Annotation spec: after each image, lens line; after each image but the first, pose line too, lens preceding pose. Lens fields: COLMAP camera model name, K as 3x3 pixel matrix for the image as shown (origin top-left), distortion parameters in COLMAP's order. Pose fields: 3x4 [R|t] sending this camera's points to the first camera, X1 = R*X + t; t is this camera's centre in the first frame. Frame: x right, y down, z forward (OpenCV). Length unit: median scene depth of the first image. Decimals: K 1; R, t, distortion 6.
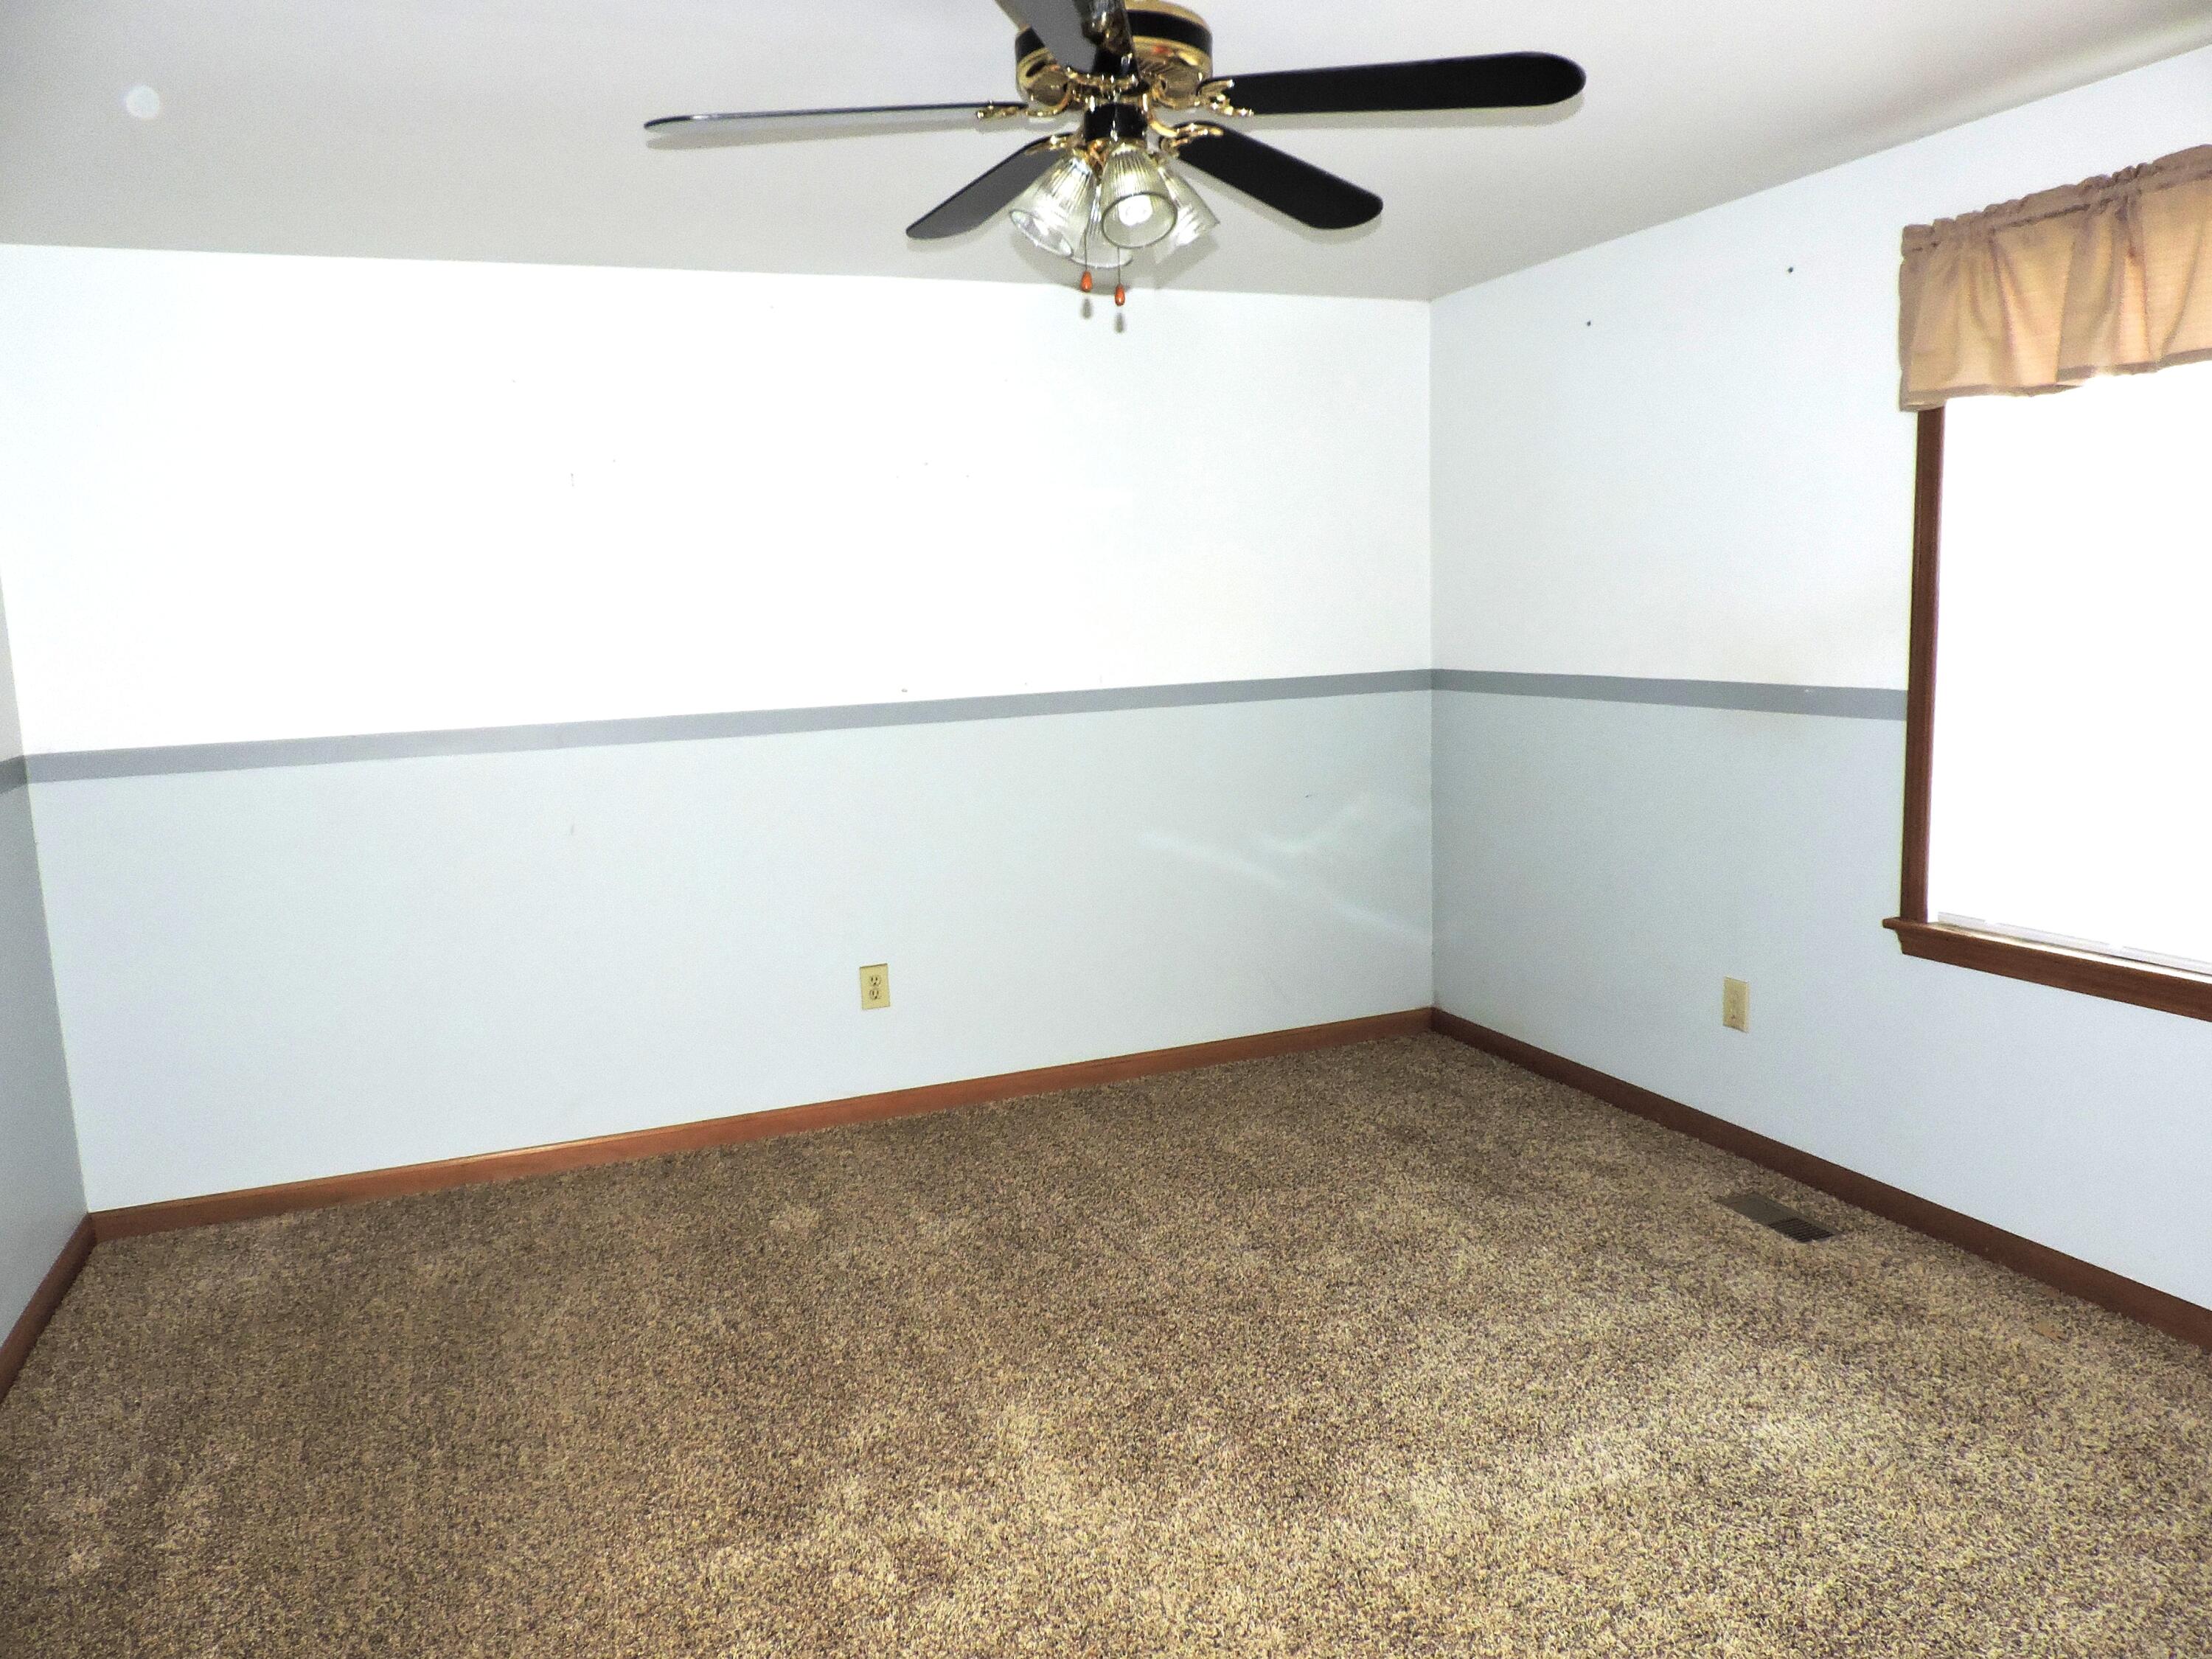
lens RADIAL K [[1591.2, 0, 1106.0], [0, 1591.2, 829.5], [0, 0, 1]] dist [-0.011476, -0.005672]
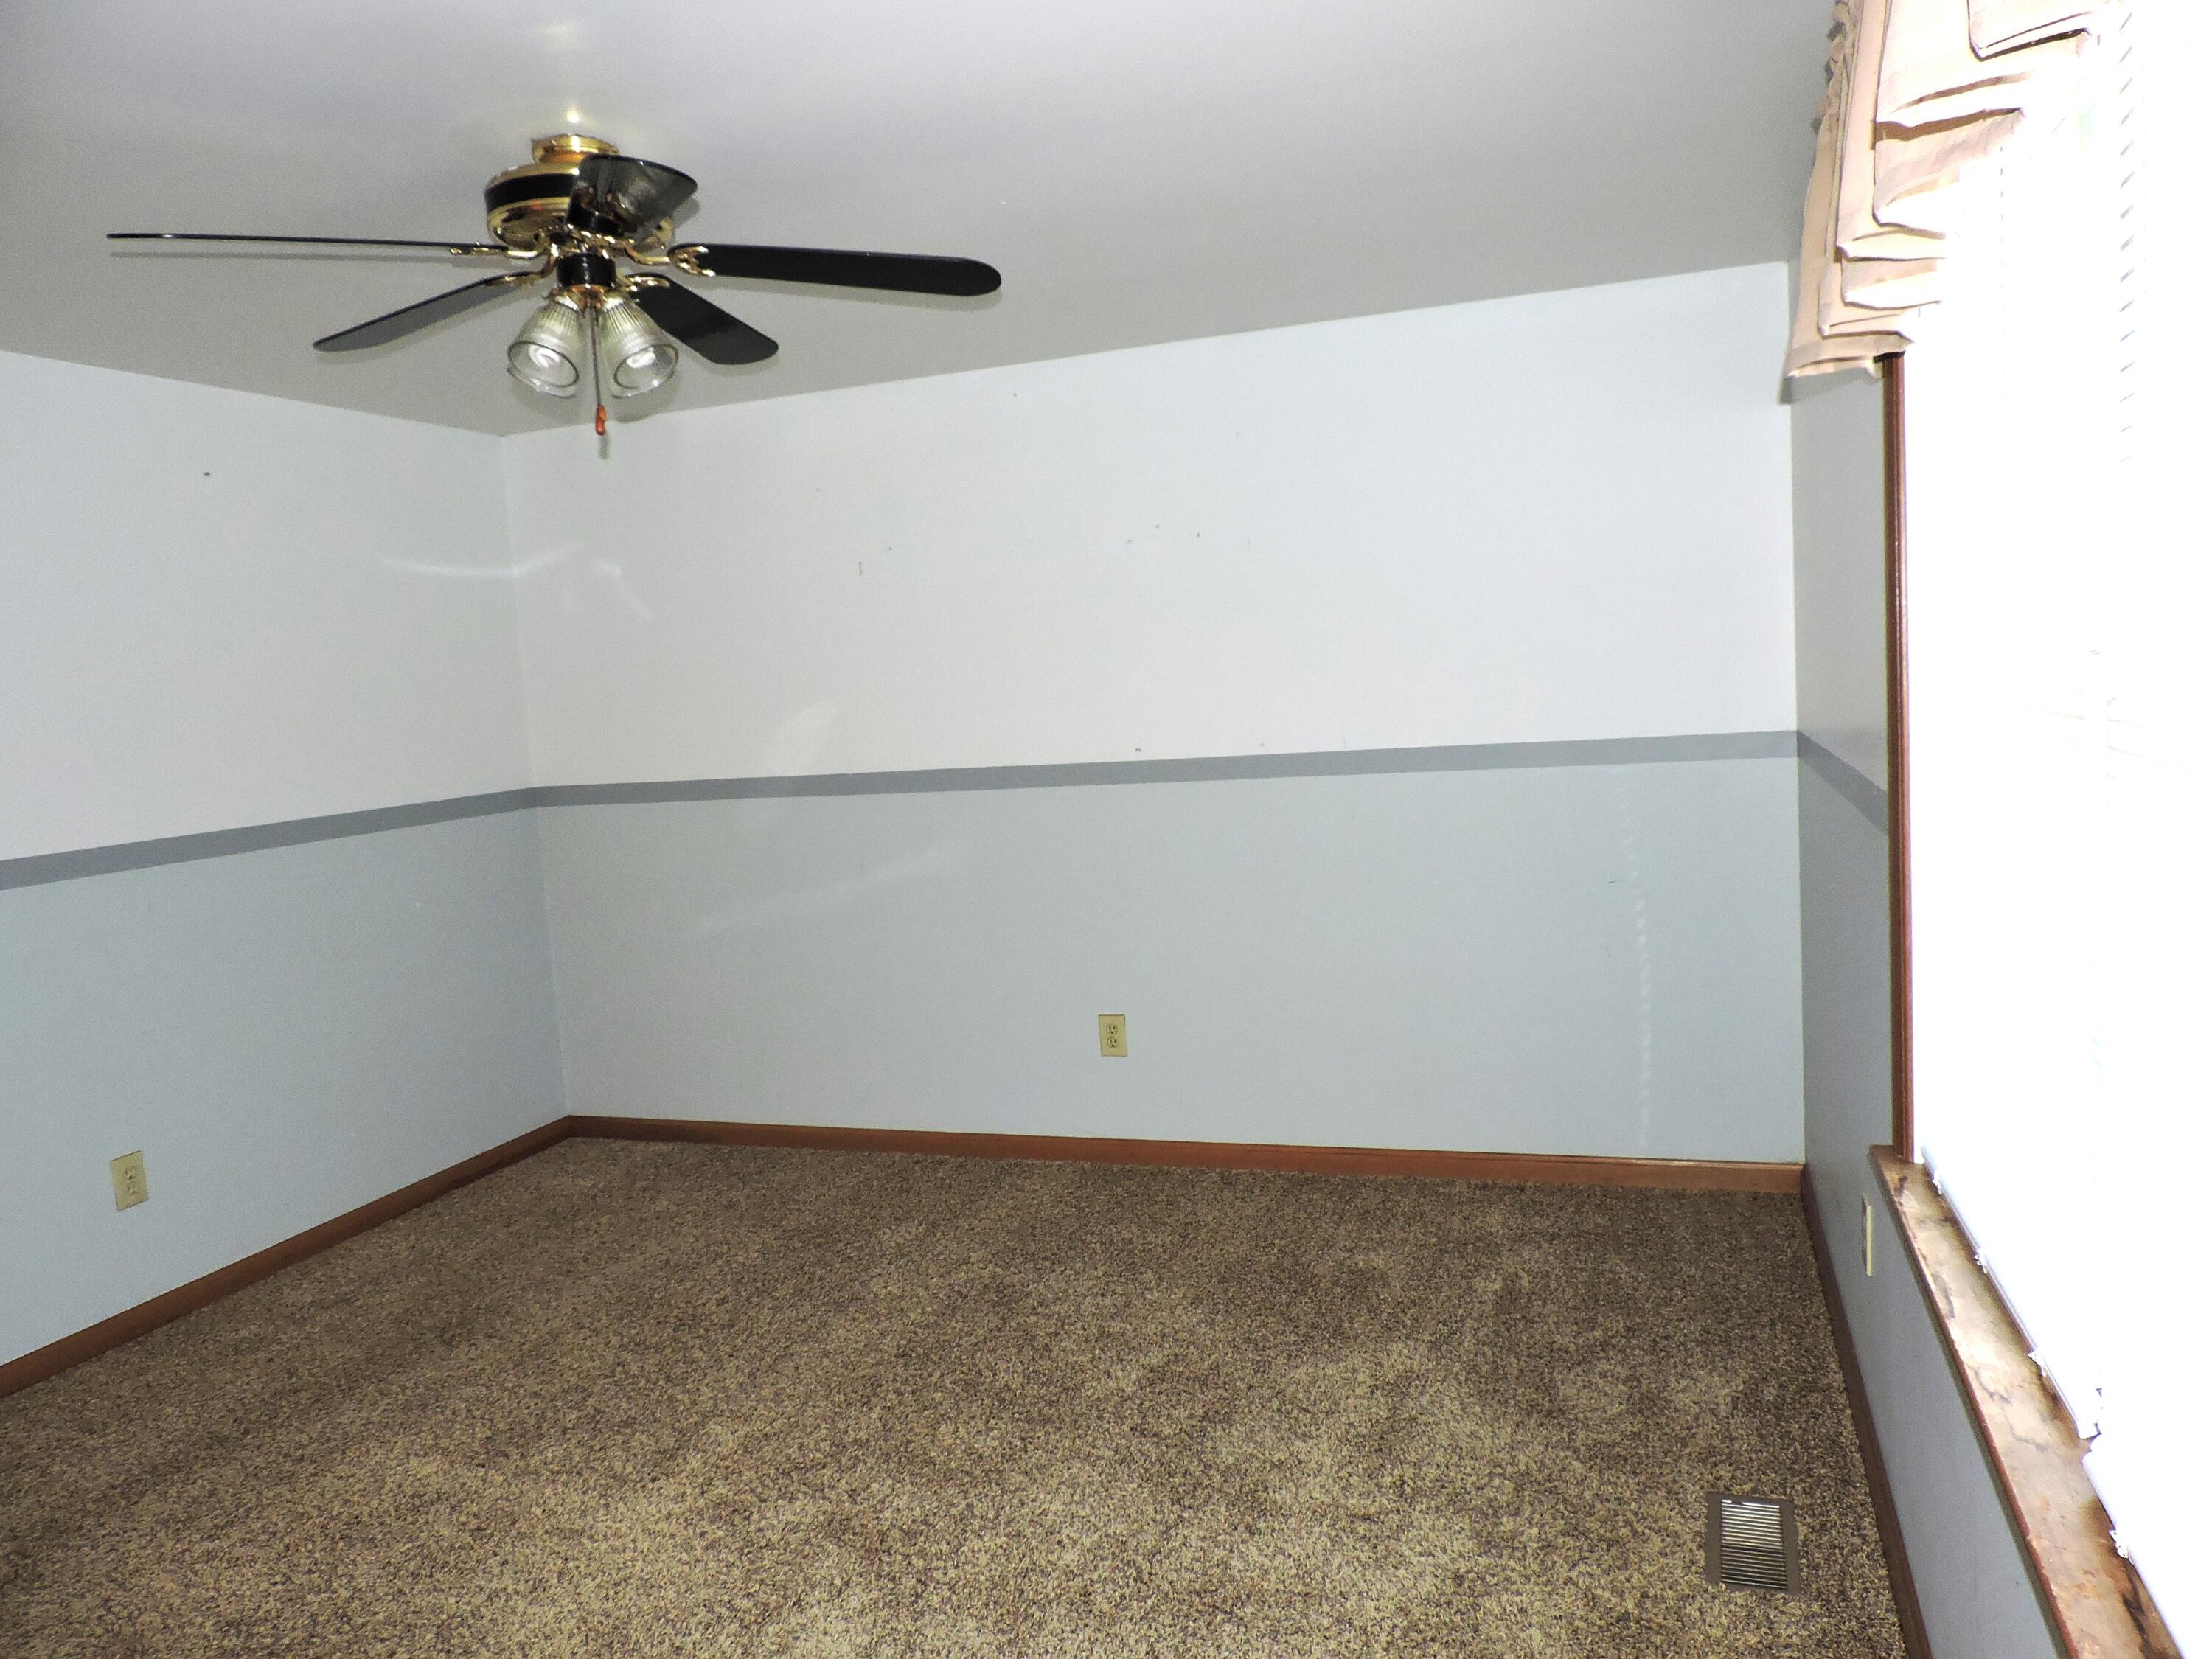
lens RADIAL K [[1591.2, 0, 1106.0], [0, 1591.2, 829.5], [0, 0, 1]] dist [-0.011476, -0.005672]
pose [[0.741765, 0.056100, -0.668310, 0.636435], [-0.059693, 0.998063, 0.017526, -0.062194], [0.667998, 0.026894, 0.743677, 0.269599]]
